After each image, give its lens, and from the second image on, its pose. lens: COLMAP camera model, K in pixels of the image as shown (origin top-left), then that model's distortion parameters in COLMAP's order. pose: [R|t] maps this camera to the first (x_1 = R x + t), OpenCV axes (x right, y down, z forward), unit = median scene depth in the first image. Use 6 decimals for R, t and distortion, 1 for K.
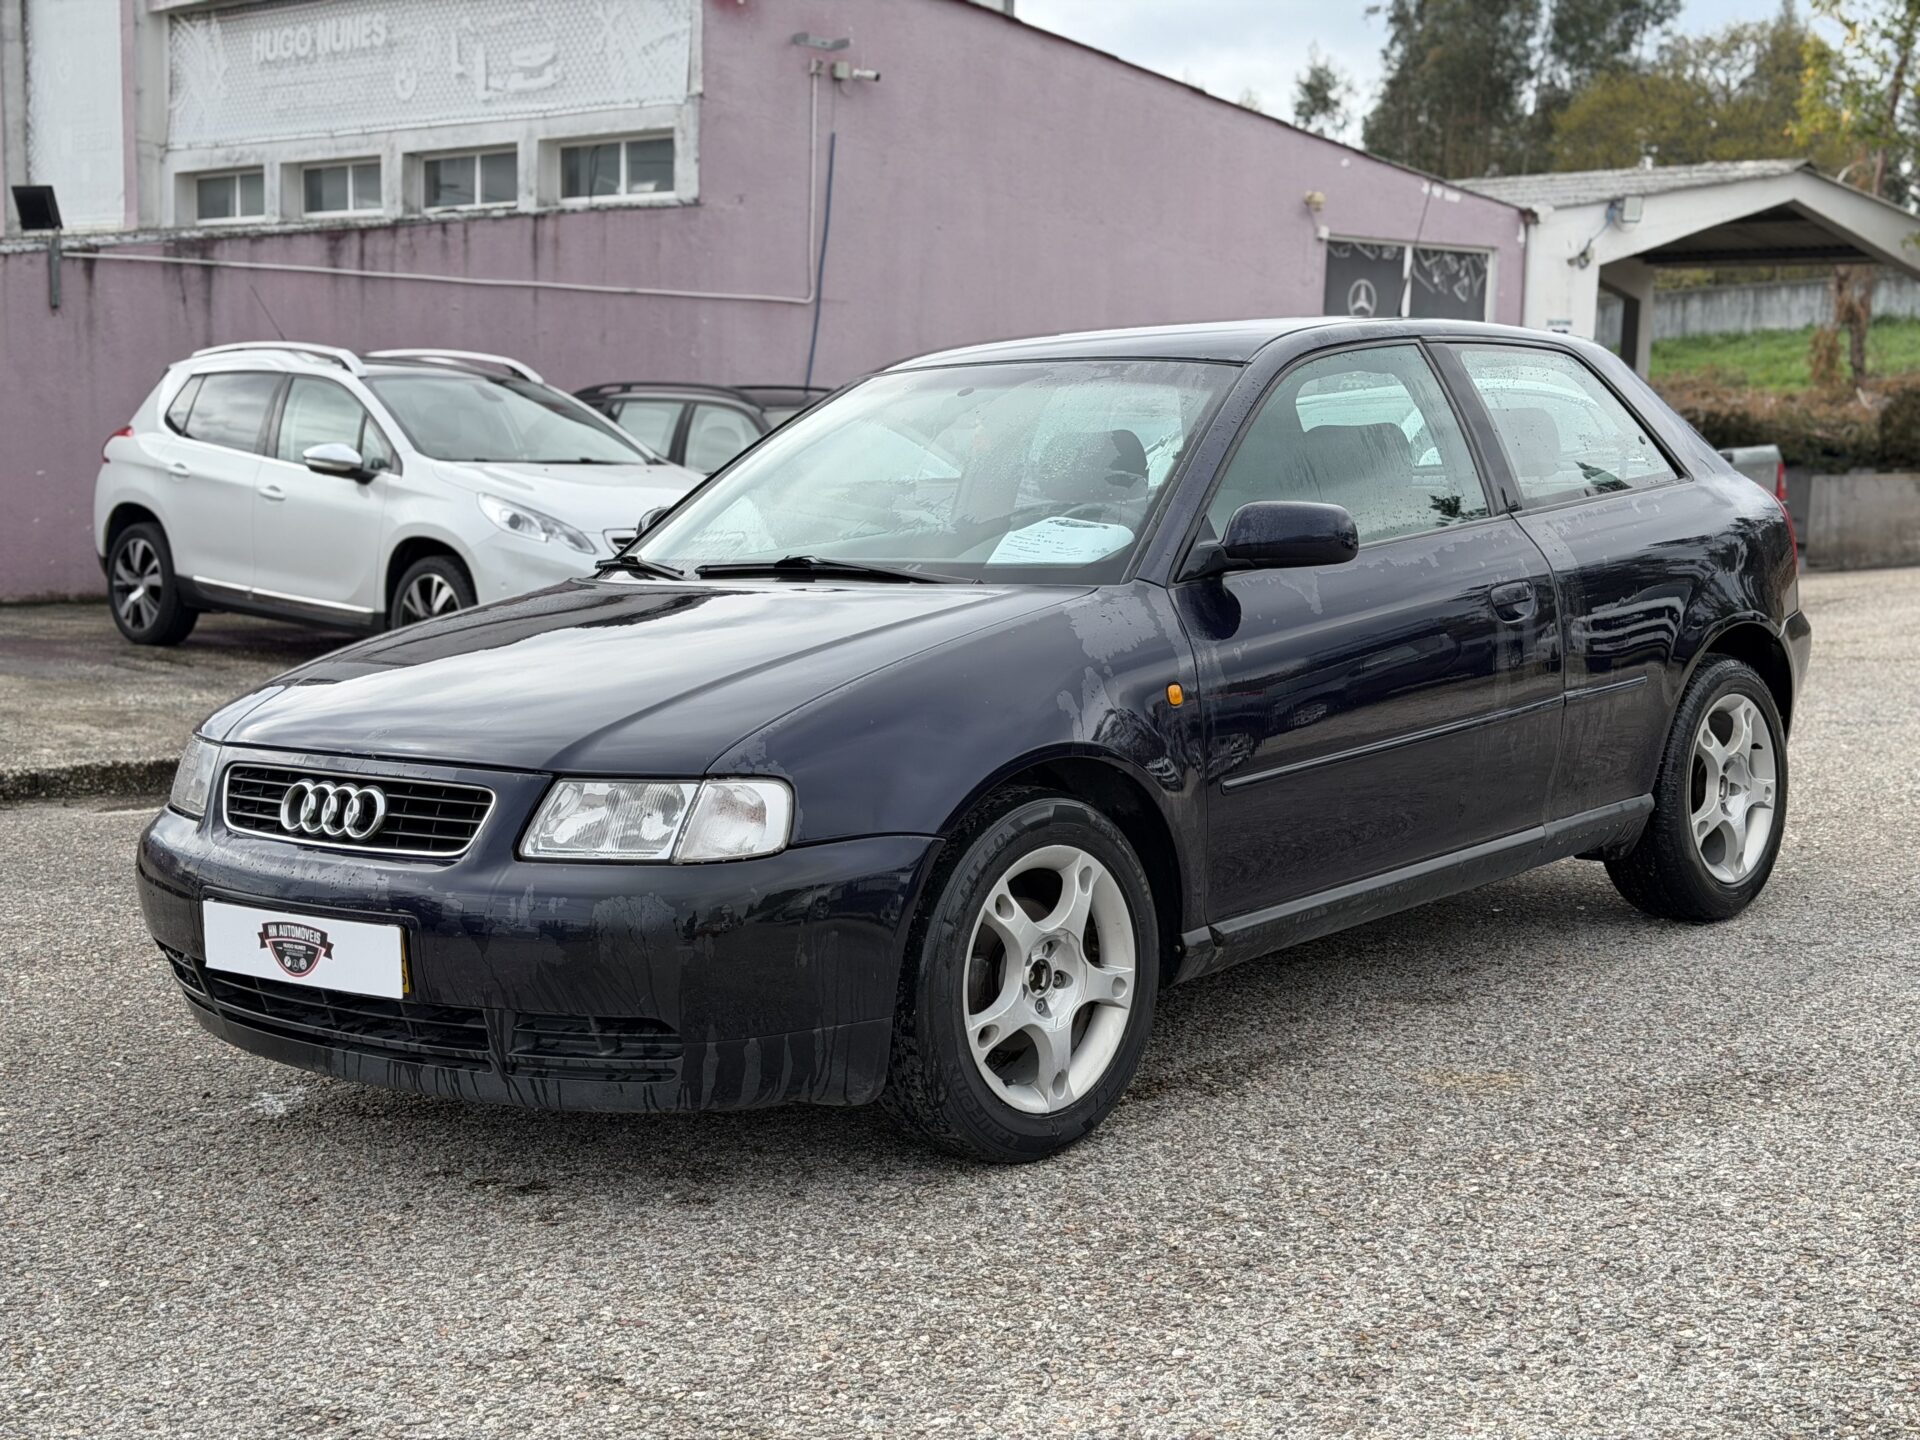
lens RADIAL K [[2664.2, 0, 956.0], [0, 2664.2, 718.5], [0, 0, 1]] dist [0.147469, 0.000000]
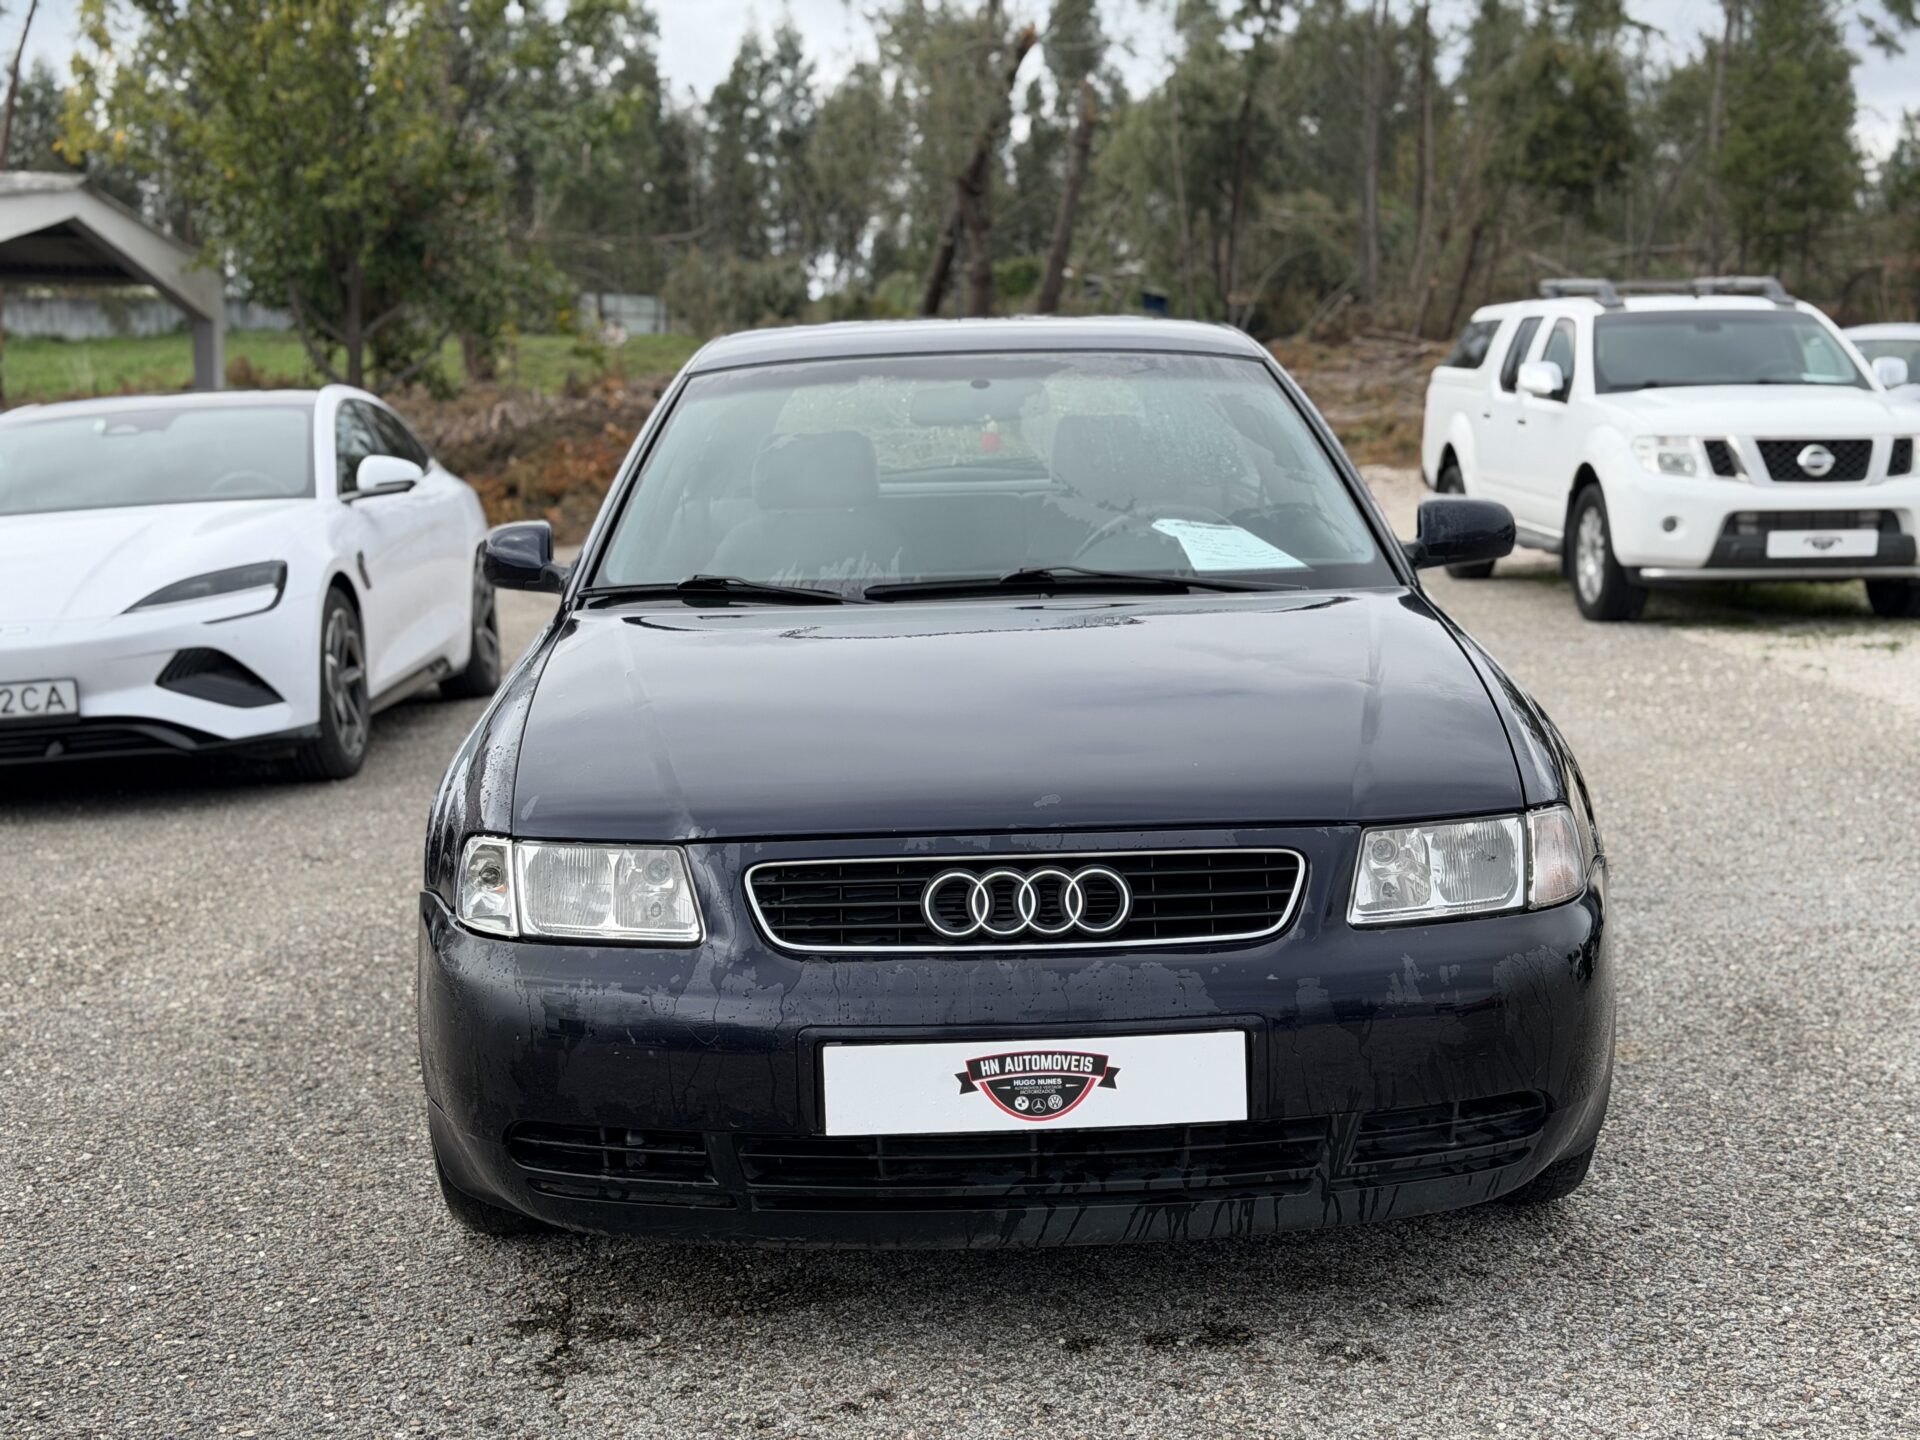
lens RADIAL K [[2664.2, 0, 957.9], [0, 2664.2, 726.2], [0, 0, 1]] dist [0.147469, 0.000000]
pose [[0.732103, -0.065847, 0.678004, -0.777220], [0.071464, 0.997249, 0.019684, -0.033814], [-0.677435, 0.034042, 0.734795, 0.449680]]
